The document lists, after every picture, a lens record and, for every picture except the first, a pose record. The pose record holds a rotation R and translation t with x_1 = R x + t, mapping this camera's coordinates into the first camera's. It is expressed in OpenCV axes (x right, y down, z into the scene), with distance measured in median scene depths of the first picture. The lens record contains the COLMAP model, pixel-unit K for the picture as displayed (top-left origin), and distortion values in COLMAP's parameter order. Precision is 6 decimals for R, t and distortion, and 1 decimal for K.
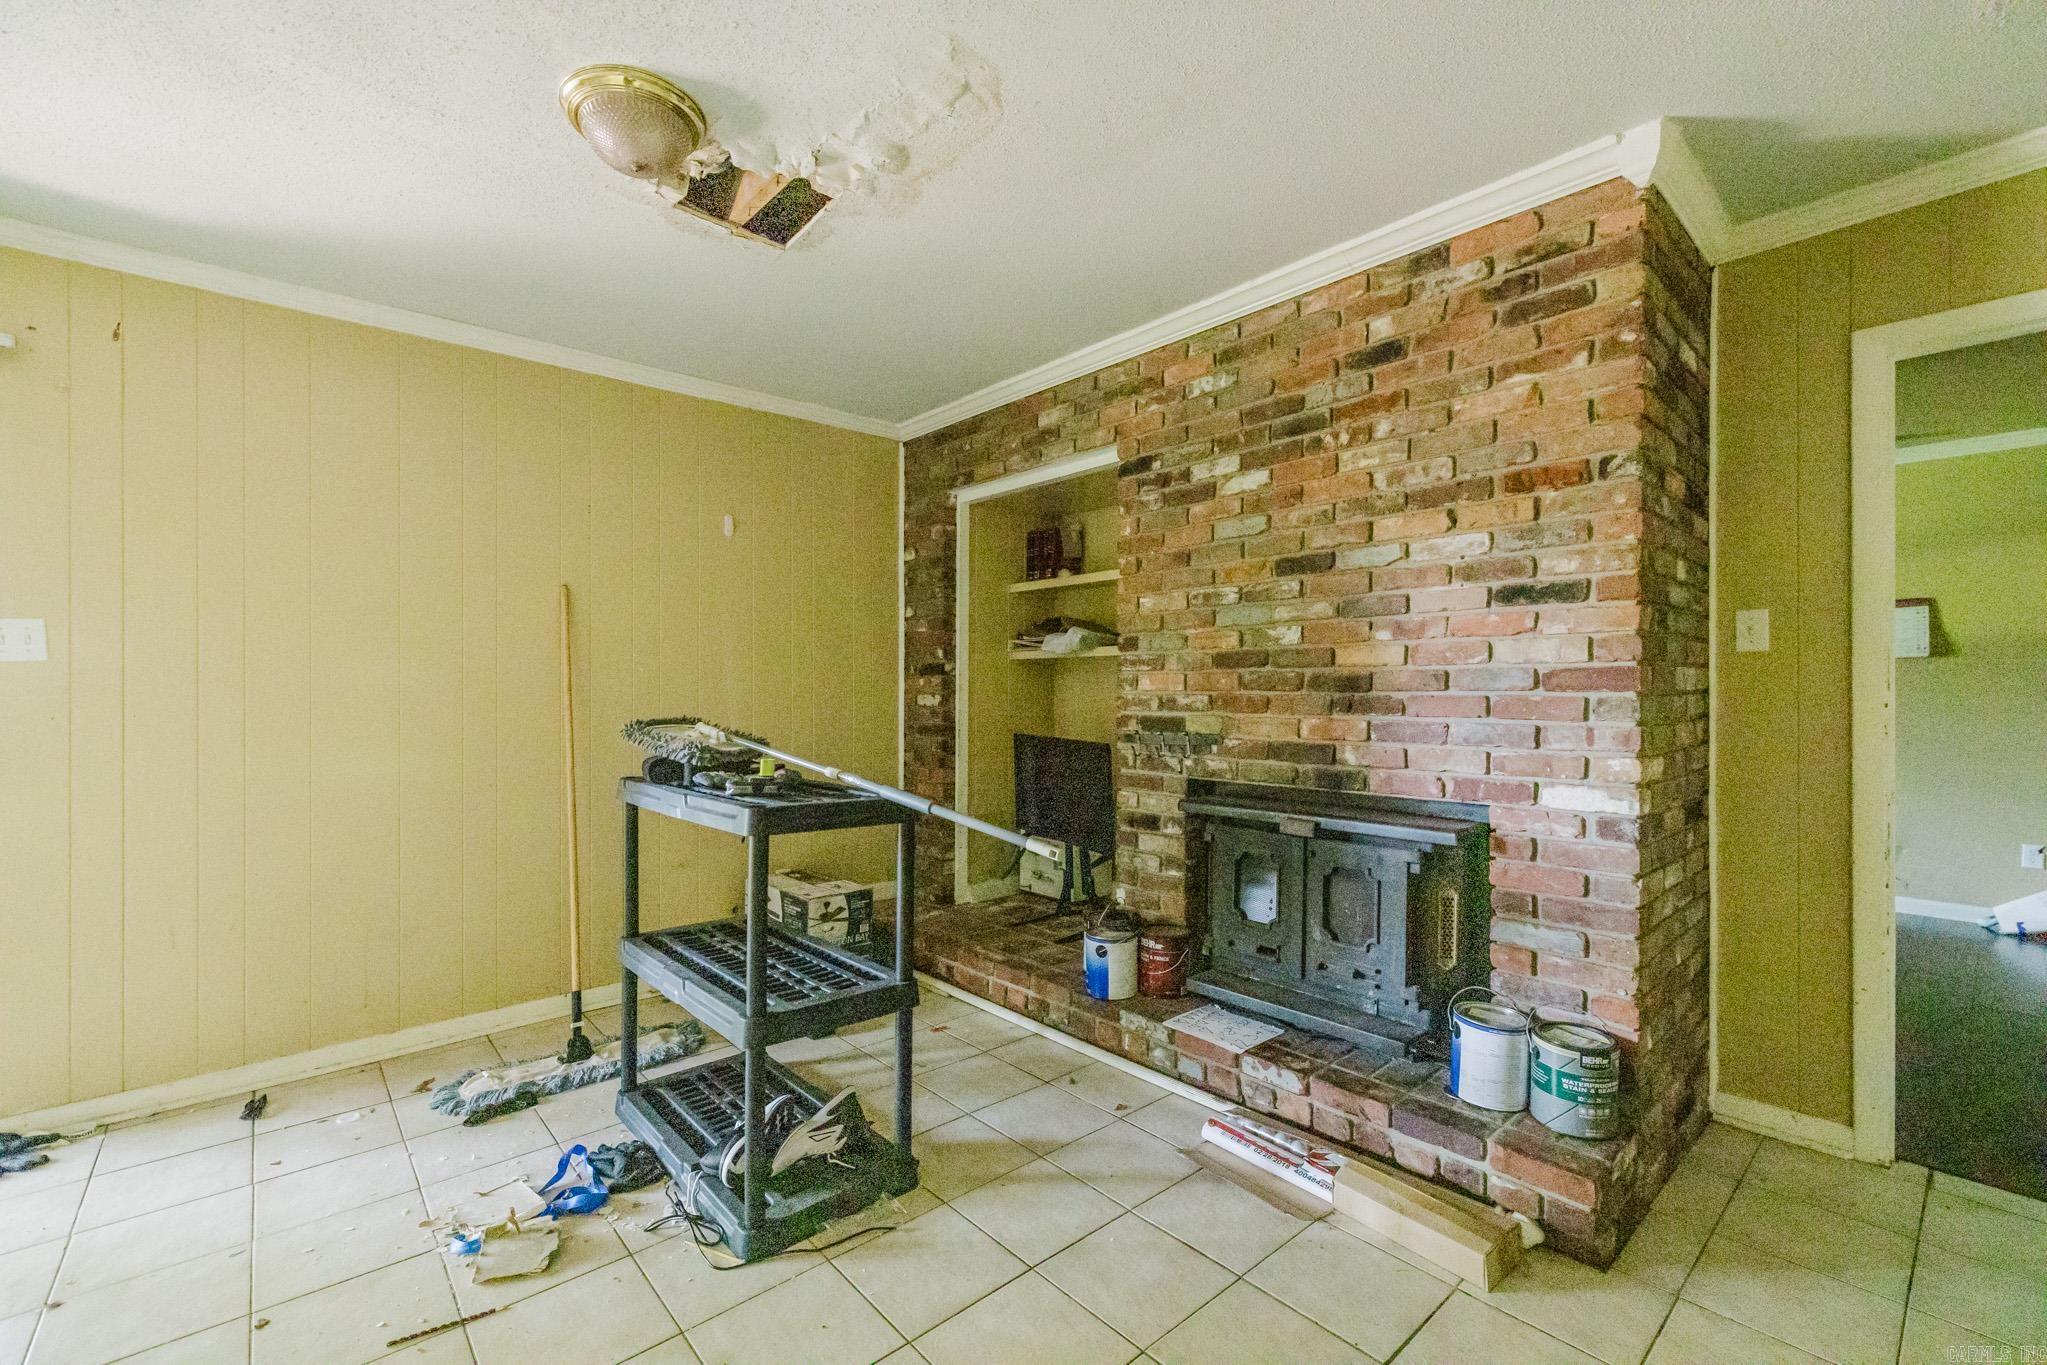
lens RADIAL K [[873.3, 0, 1018.8], [0, 873.3, 688.5], [0, 0, 1]] dist [0.005505, 0.000271]
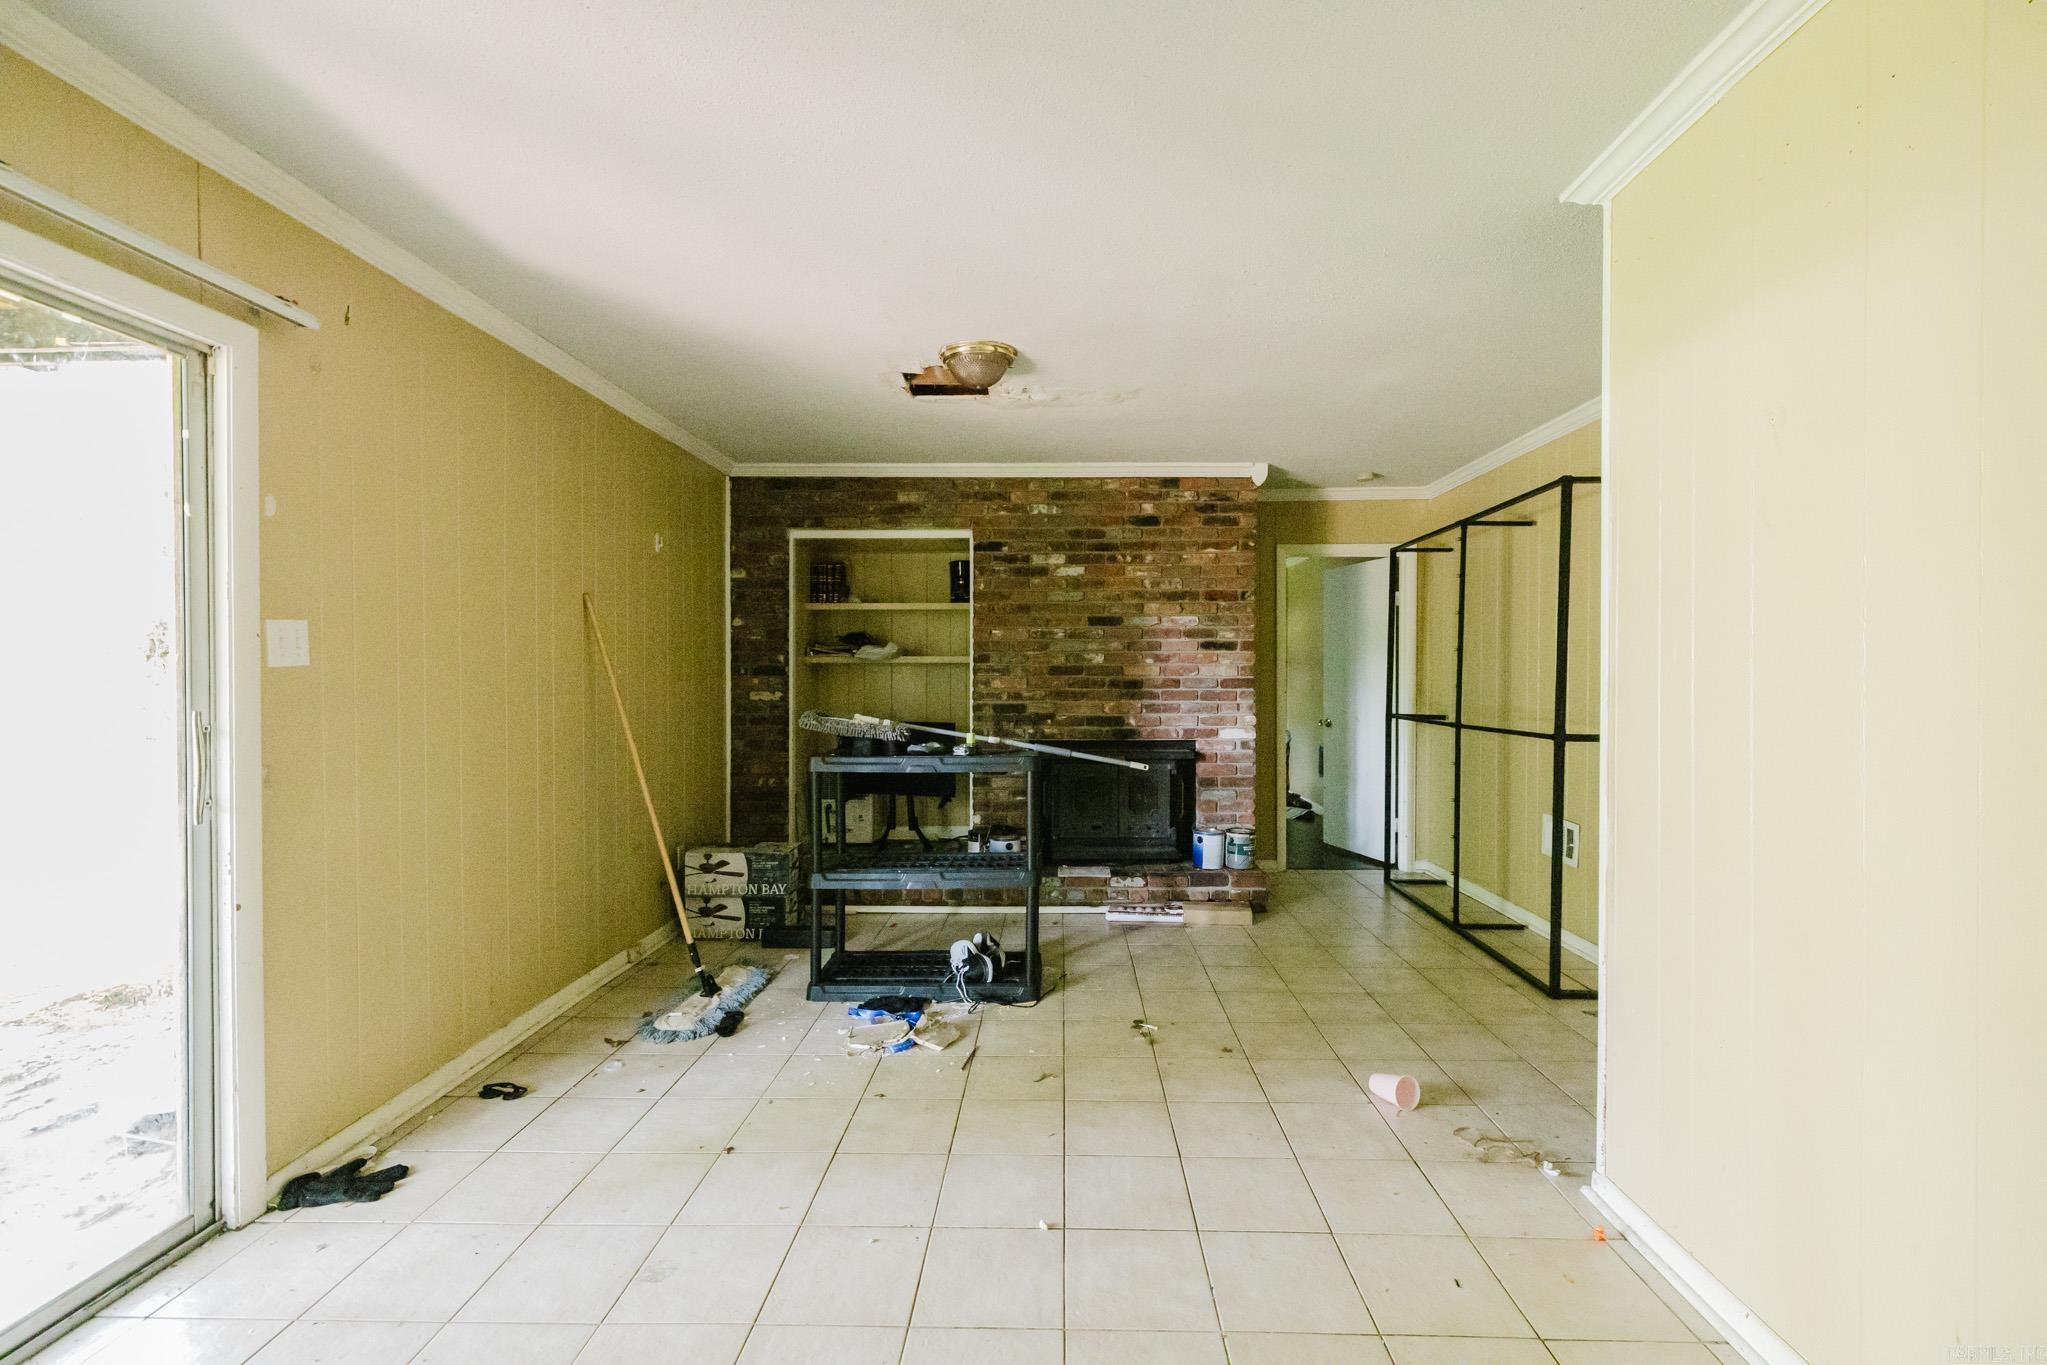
lens RADIAL K [[873.3, 0, 1039.0], [0, 873.3, 686.4], [0, 0, 1]] dist [0.005505, 0.000271]
pose [[0.679012, -0.005600, 0.734106, -1.216626], [-0.001274, 0.999960, 0.008807, -0.018275], [-0.734126, -0.006916, 0.678978, -0.183487]]
